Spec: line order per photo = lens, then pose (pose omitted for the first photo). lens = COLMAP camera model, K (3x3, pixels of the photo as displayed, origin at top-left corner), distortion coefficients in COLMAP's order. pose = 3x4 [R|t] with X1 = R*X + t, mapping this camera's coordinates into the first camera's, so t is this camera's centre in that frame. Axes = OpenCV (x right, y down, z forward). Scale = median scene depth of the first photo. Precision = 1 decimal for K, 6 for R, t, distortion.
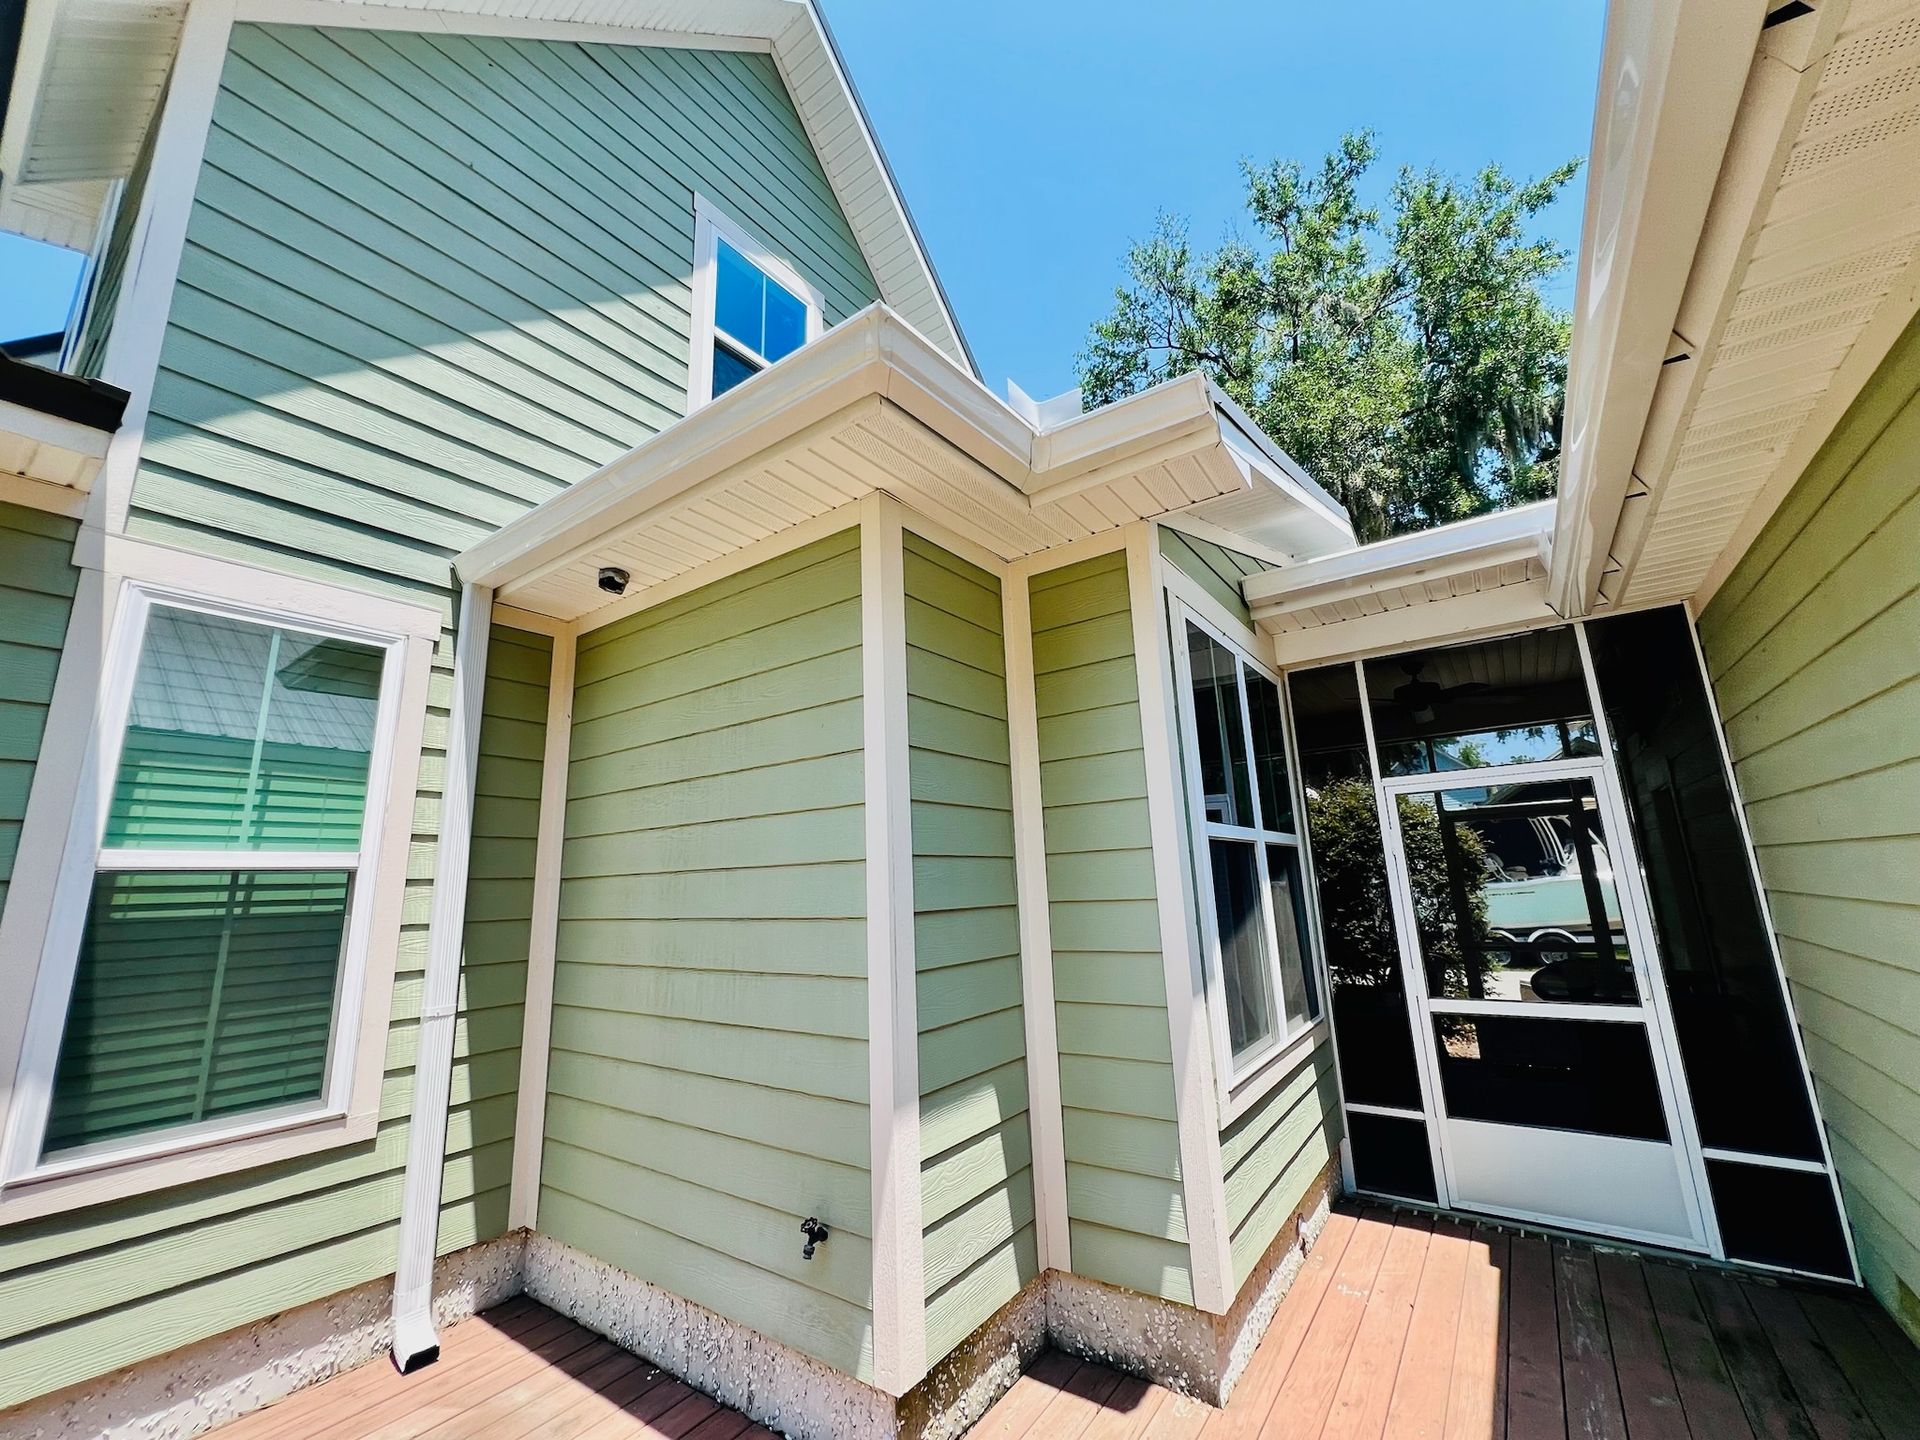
lens RADIAL K [[763.4, 0, 966.2], [0, 763.4, 711.2], [0, 0, 1]] dist [0.000252, -0.000117]
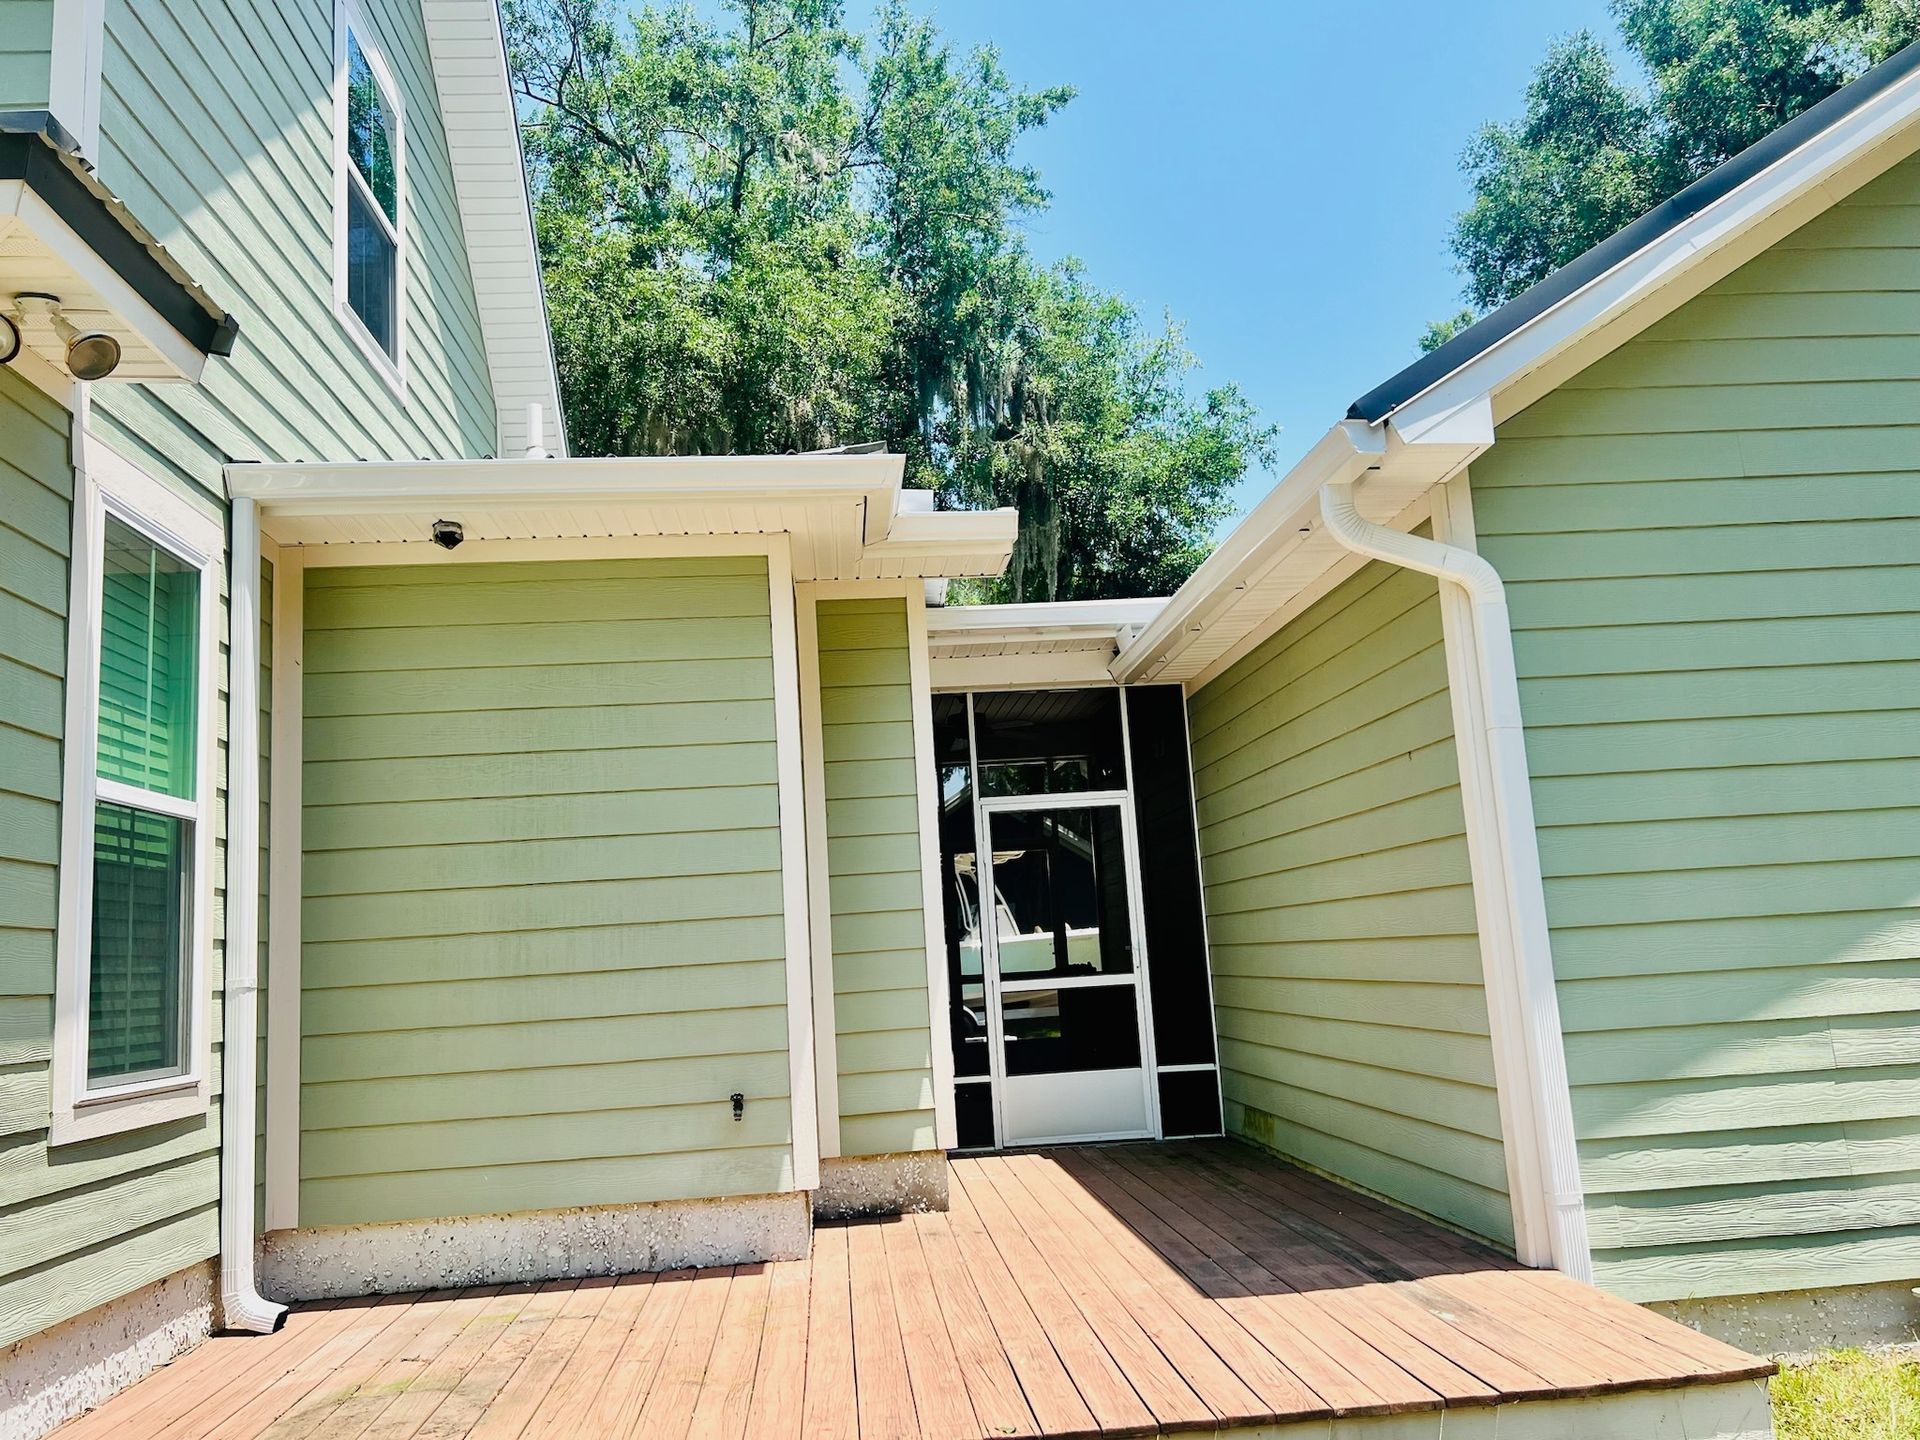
lens RADIAL K [[1415.3, 0, 960.0], [0, 1415.3, 720.0], [0, 0, 1]] dist [0.038659, -0.003198]
pose [[0.761604, 0.097139, 0.640721, -1.112541], [-0.111357, 0.993612, -0.018274, 0.018800], [-0.638404, -0.057432, 0.767556, -0.785427]]
